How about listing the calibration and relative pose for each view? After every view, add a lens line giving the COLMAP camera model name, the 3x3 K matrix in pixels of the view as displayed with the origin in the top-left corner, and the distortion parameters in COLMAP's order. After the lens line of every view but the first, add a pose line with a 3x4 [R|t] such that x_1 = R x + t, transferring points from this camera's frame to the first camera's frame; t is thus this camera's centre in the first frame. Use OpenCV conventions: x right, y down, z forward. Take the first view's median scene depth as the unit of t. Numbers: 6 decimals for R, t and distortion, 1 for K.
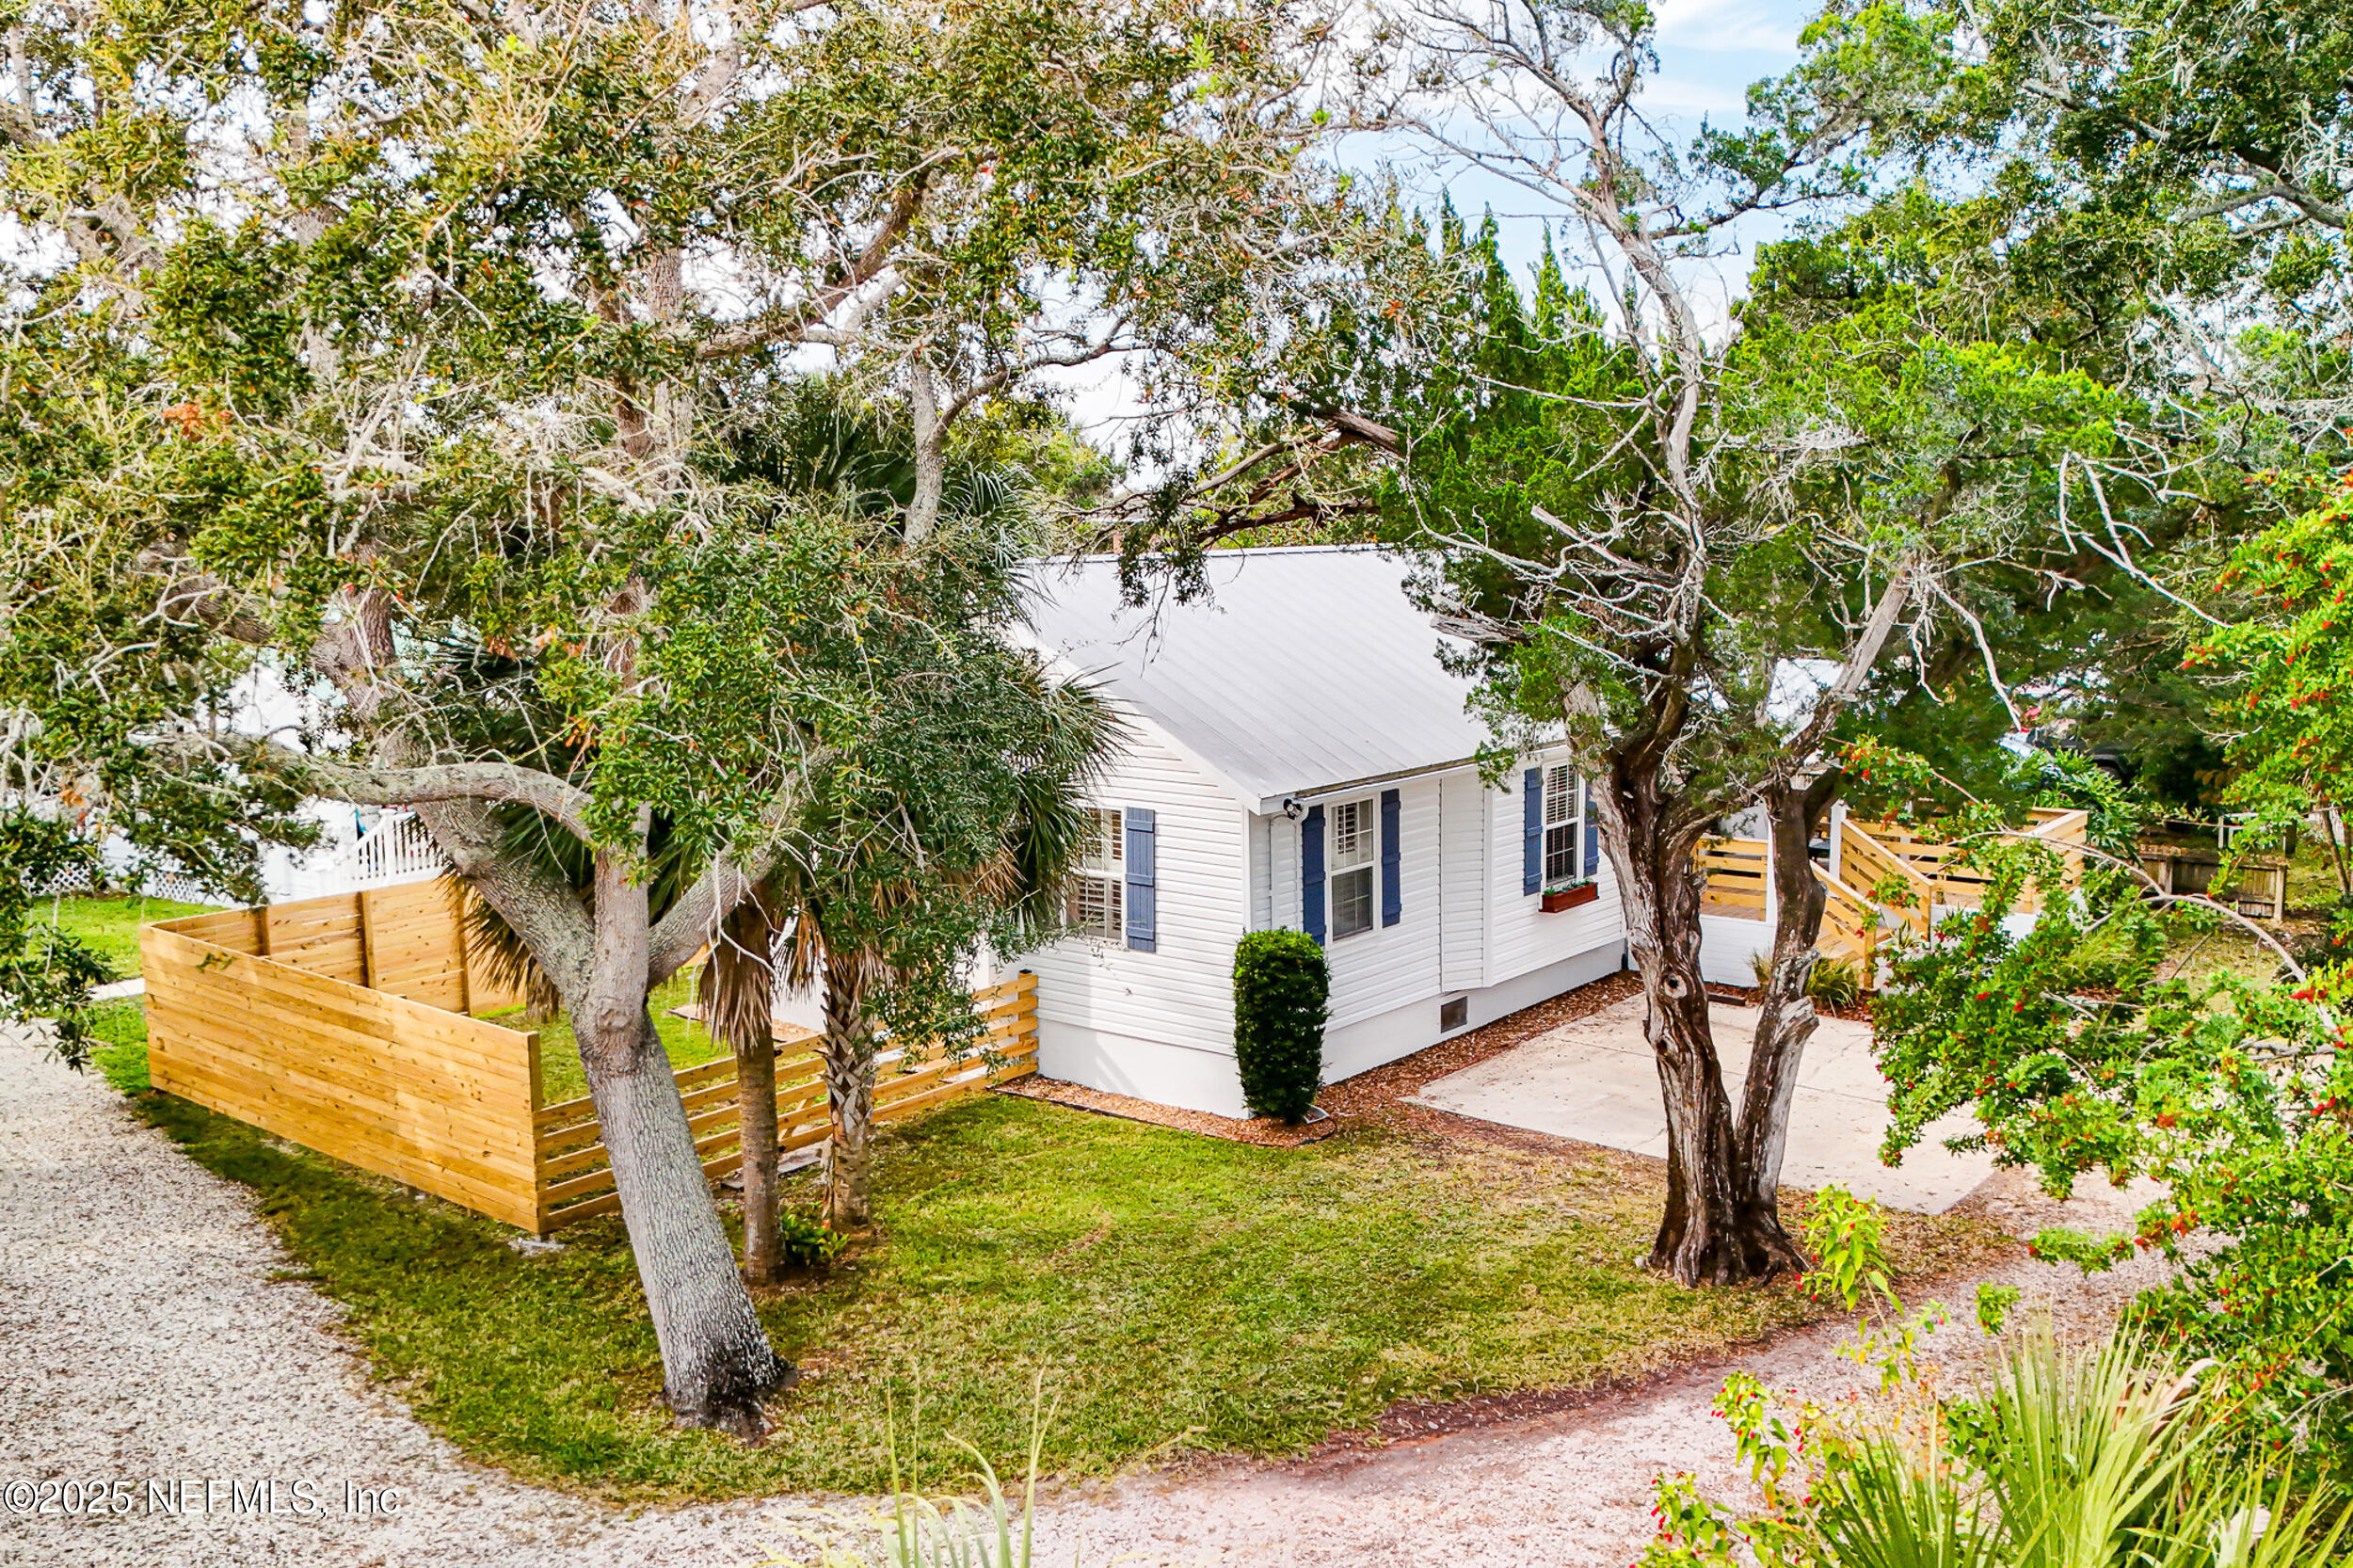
lens RADIAL K [[2091.7, 0, 1176.5], [0, 2091.7, 784.0], [0, 0, 1]] dist [0.080611, -0.000993]
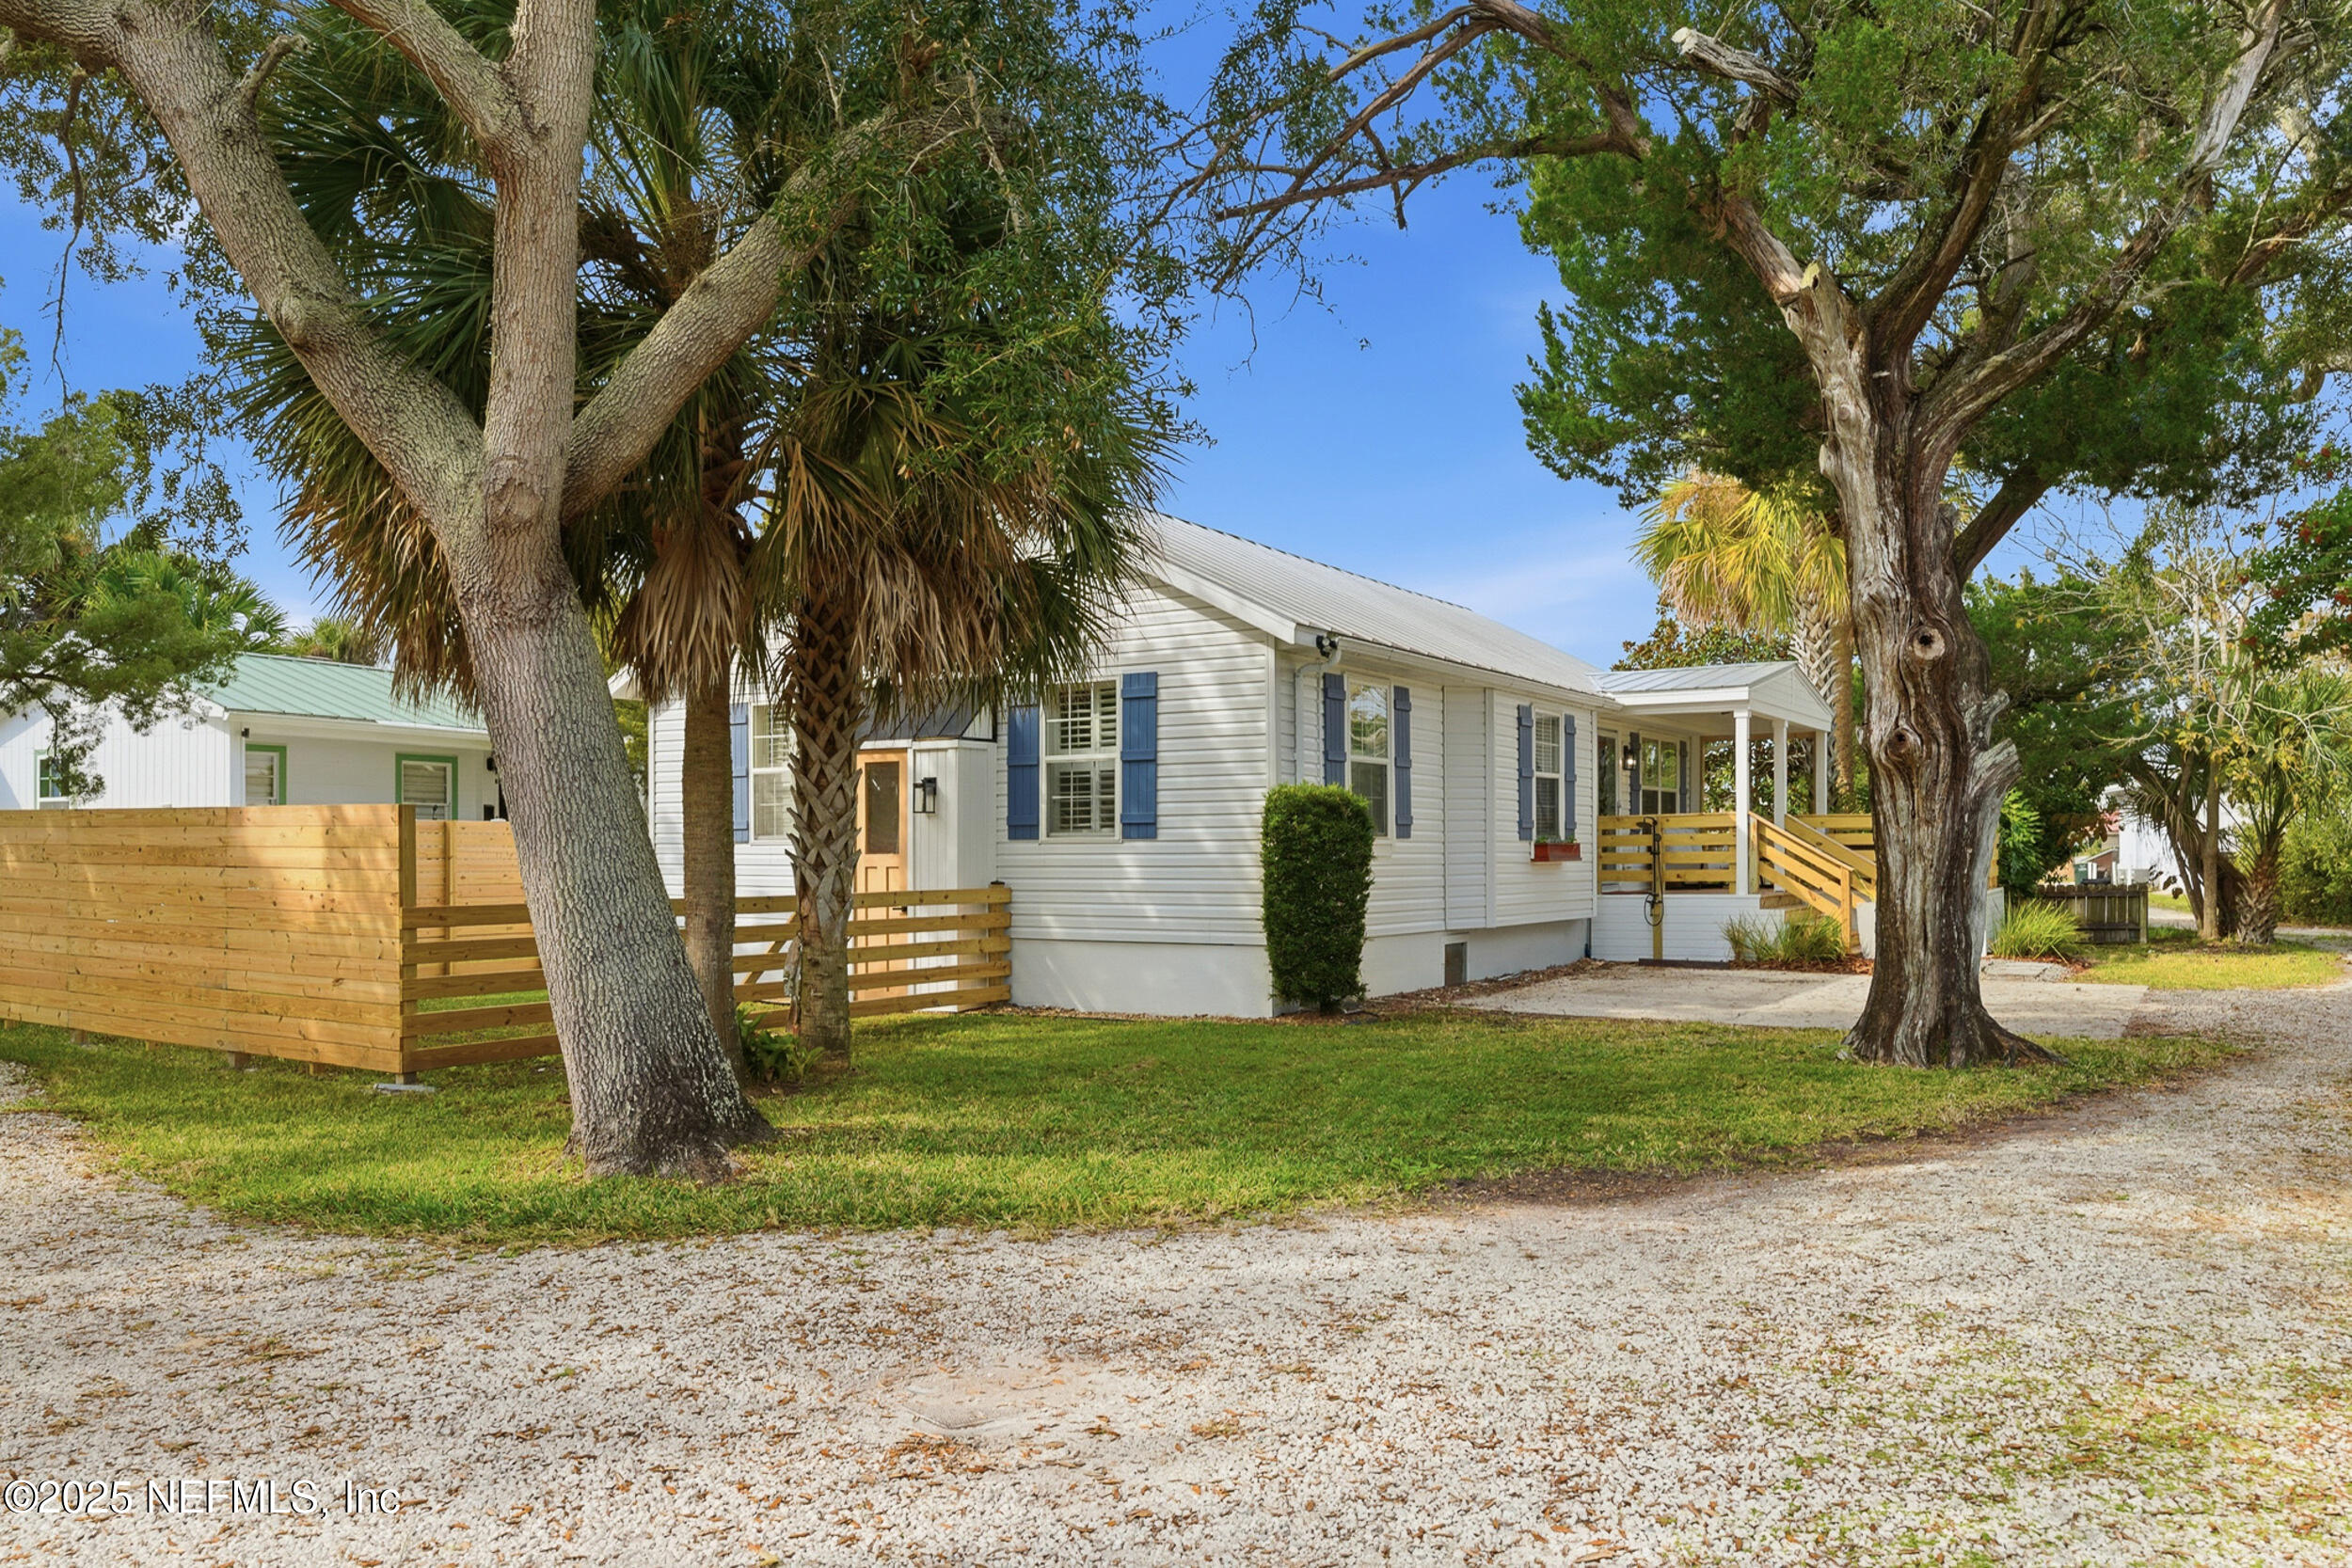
lens RADIAL K [[1673.2, 0, 1180.2], [0, 1673.2, 848.2], [0, 0, 1]] dist [-0.041867, 0.079311]
pose [[0.993994, 0.007045, 0.109210, -0.080645], [0.009128, 0.989111, -0.146885, 0.198023], [-0.109055, 0.147000, 0.983106, 0.331728]]
